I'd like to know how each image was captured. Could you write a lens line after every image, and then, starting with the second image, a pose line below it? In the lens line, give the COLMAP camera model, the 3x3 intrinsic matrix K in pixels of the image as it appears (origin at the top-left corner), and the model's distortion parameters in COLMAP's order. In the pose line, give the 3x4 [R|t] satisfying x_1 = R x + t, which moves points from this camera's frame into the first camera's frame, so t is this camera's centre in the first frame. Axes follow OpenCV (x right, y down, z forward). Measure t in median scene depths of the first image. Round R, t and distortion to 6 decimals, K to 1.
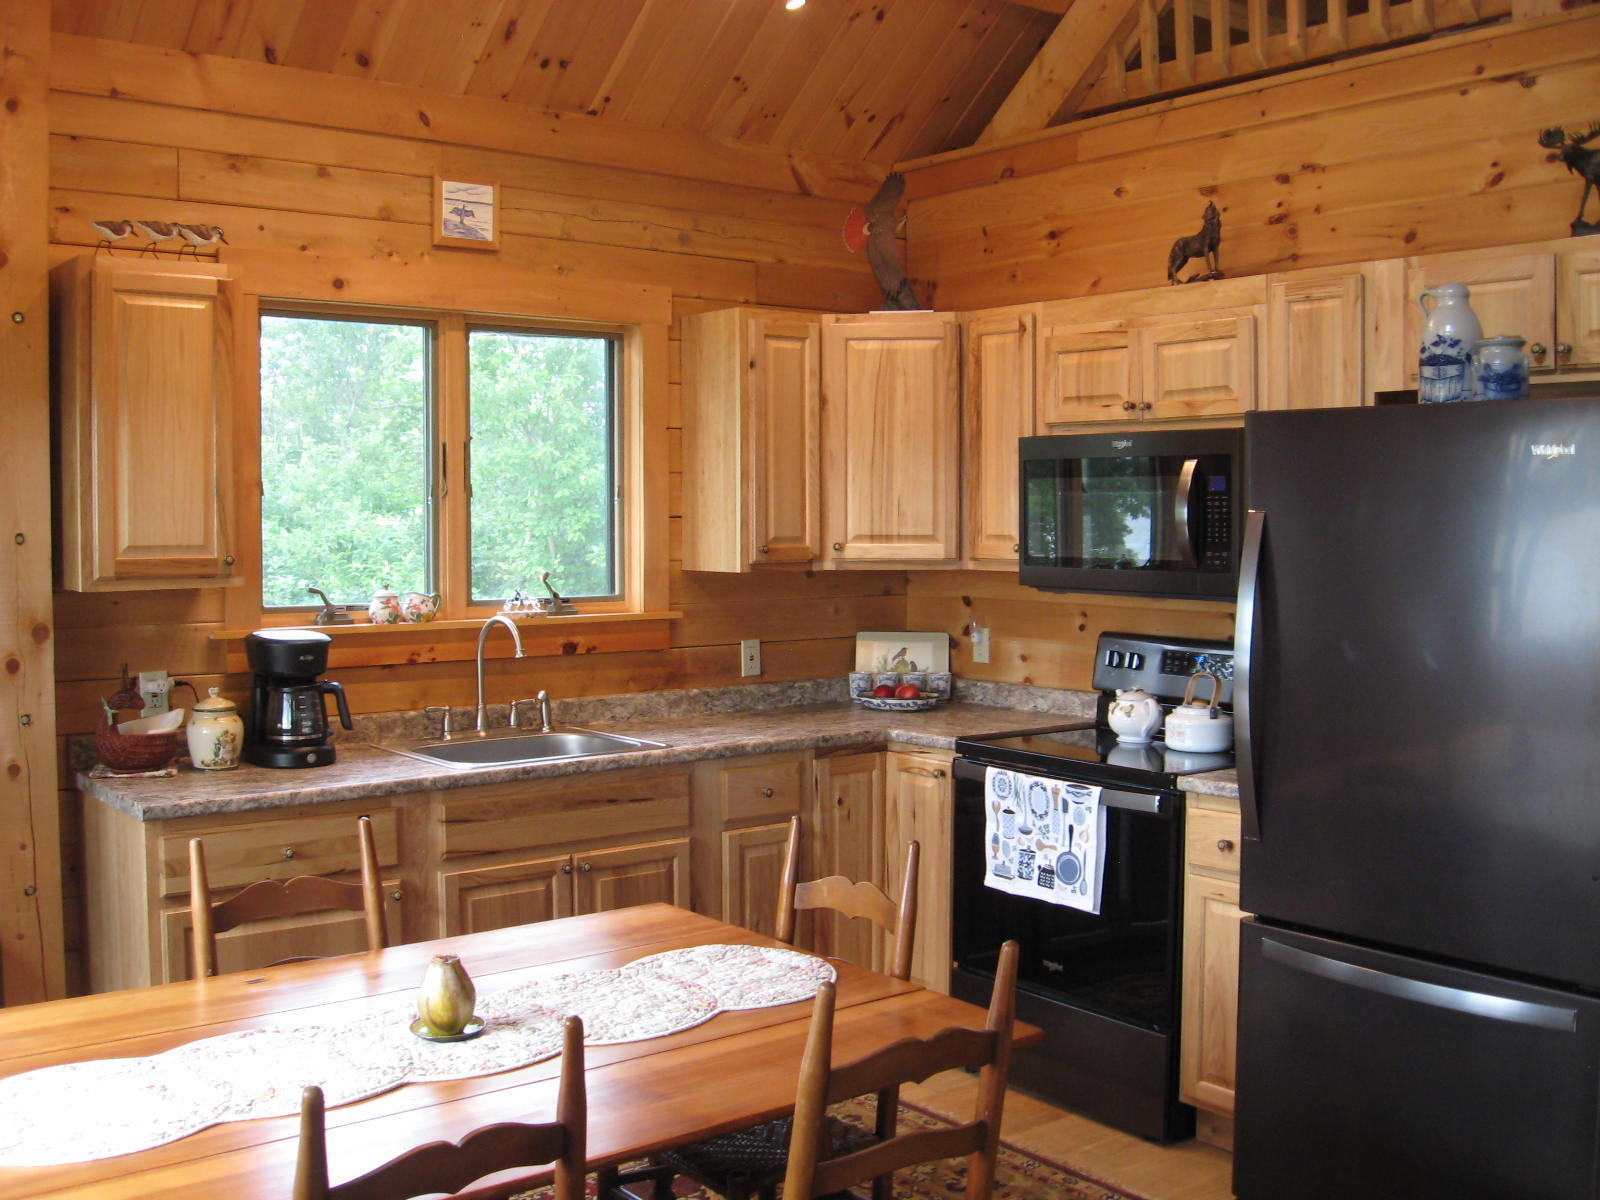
lens RADIAL K [[1647.8, 0, 801.3], [0, 1647.8, 590.0], [0, 0, 1]] dist [-0.142783, 0.069944]
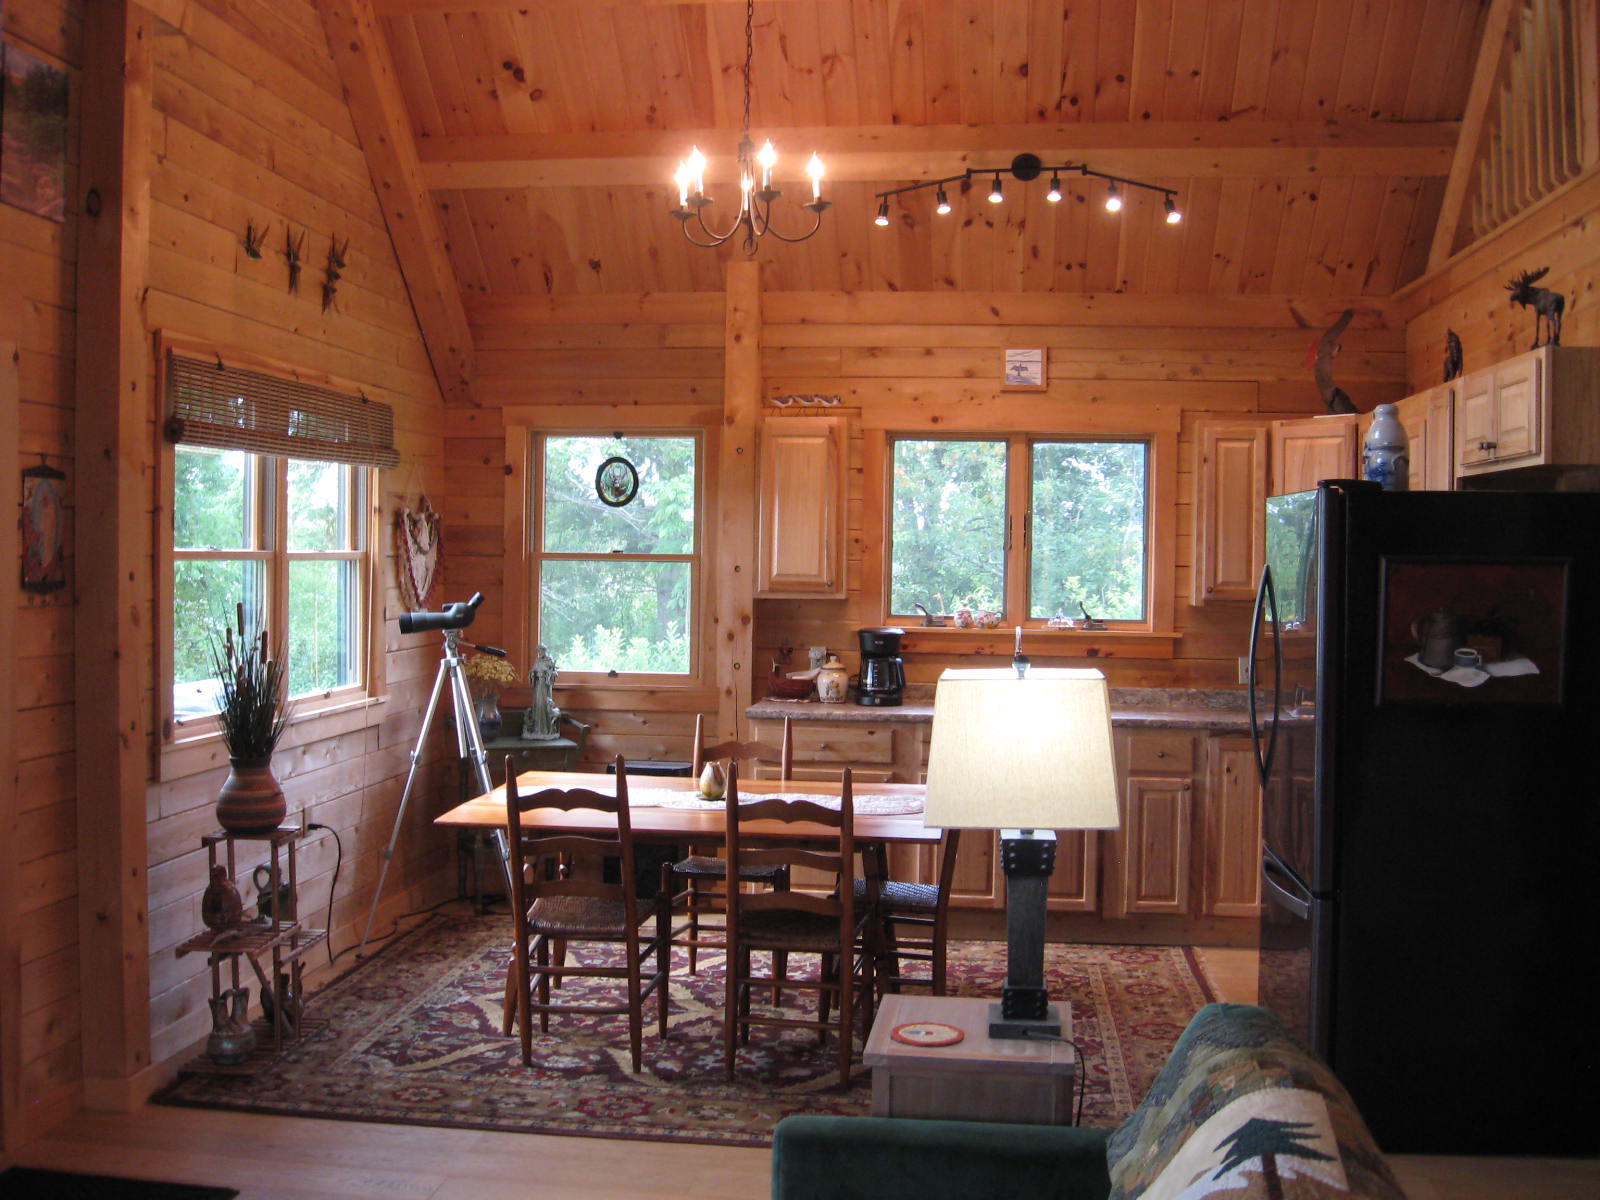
lens RADIAL K [[1647.8, 0, 801.3], [0, 1647.8, 590.0], [0, 0, 1]] dist [-0.142783, 0.069944]
pose [[0.708405, 0.027634, -0.705265, 0.746253], [-0.049364, 0.998726, -0.010450, 0.007587], [0.704078, 0.042217, 0.708866, -0.252778]]
